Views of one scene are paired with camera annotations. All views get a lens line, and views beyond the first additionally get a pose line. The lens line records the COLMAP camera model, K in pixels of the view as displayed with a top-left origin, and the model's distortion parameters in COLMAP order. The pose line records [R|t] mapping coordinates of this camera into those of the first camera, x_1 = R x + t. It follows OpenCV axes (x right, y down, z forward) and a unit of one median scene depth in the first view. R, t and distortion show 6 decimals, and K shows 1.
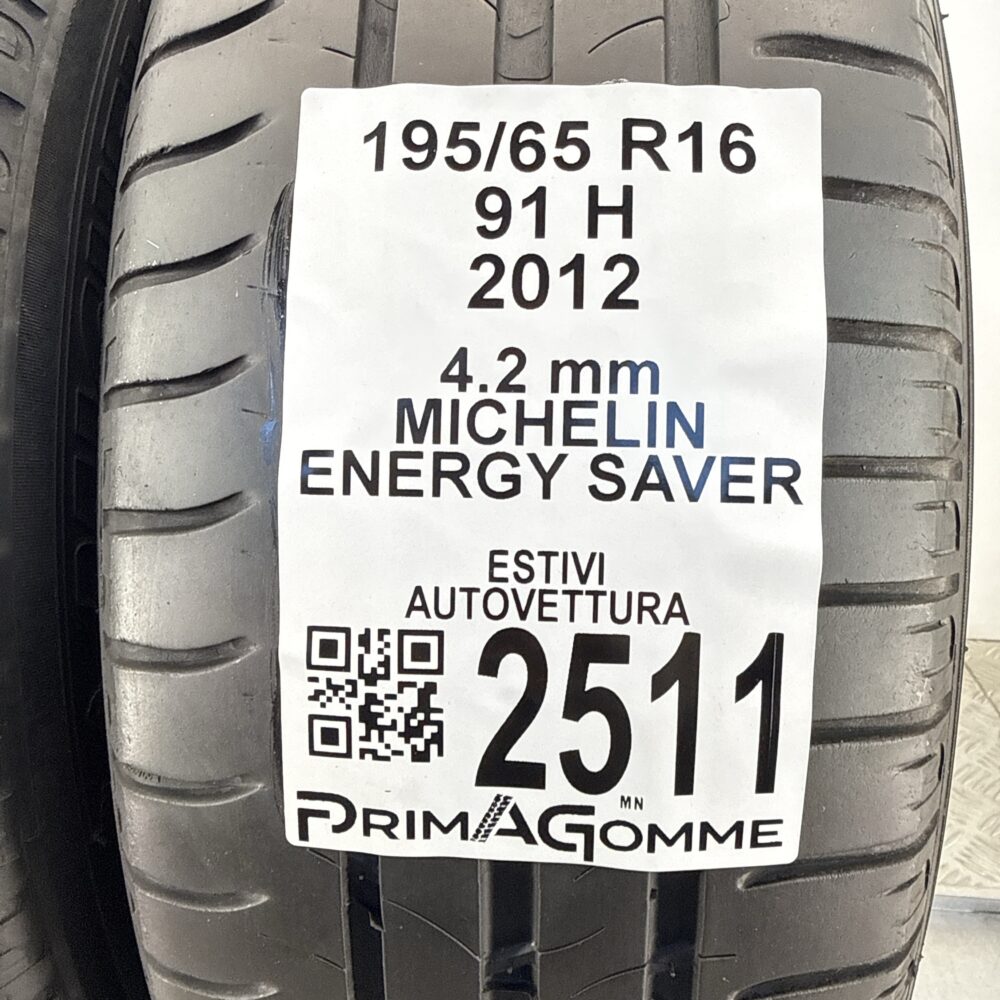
lens RADIAL K [[853.3, 0, 500.0], [0, 853.3, 500.0], [0, 0, 1]] dist [-0.002390, 0.002089]
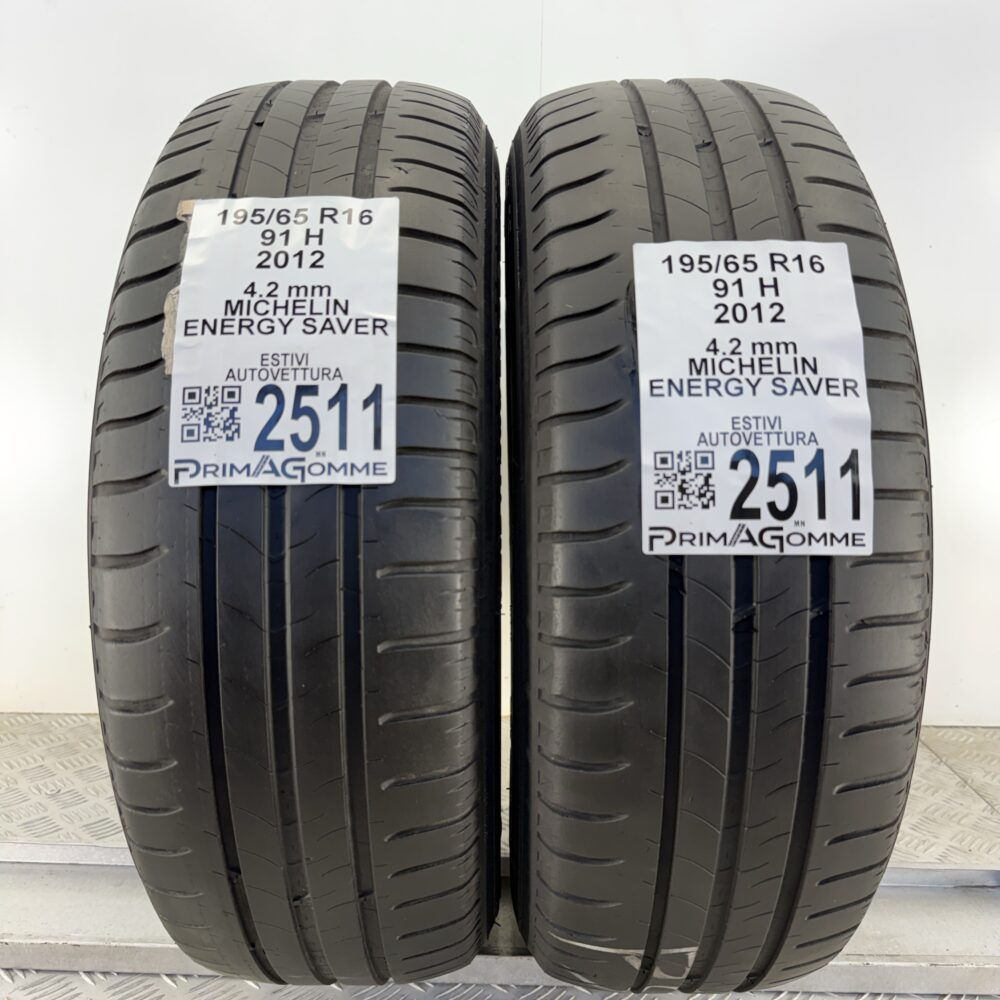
lens RADIAL K [[786.6, 0, 500.0], [0, 786.6, 500.0], [0, 0, 1]] dist [0.005769, -0.001006]
pose [[0.999855, -0.009821, 0.013910, -0.684334], [0.012489, 0.978256, -0.207023, 0.723720], [-0.011574, 0.207167, 0.978237, -1.085604]]
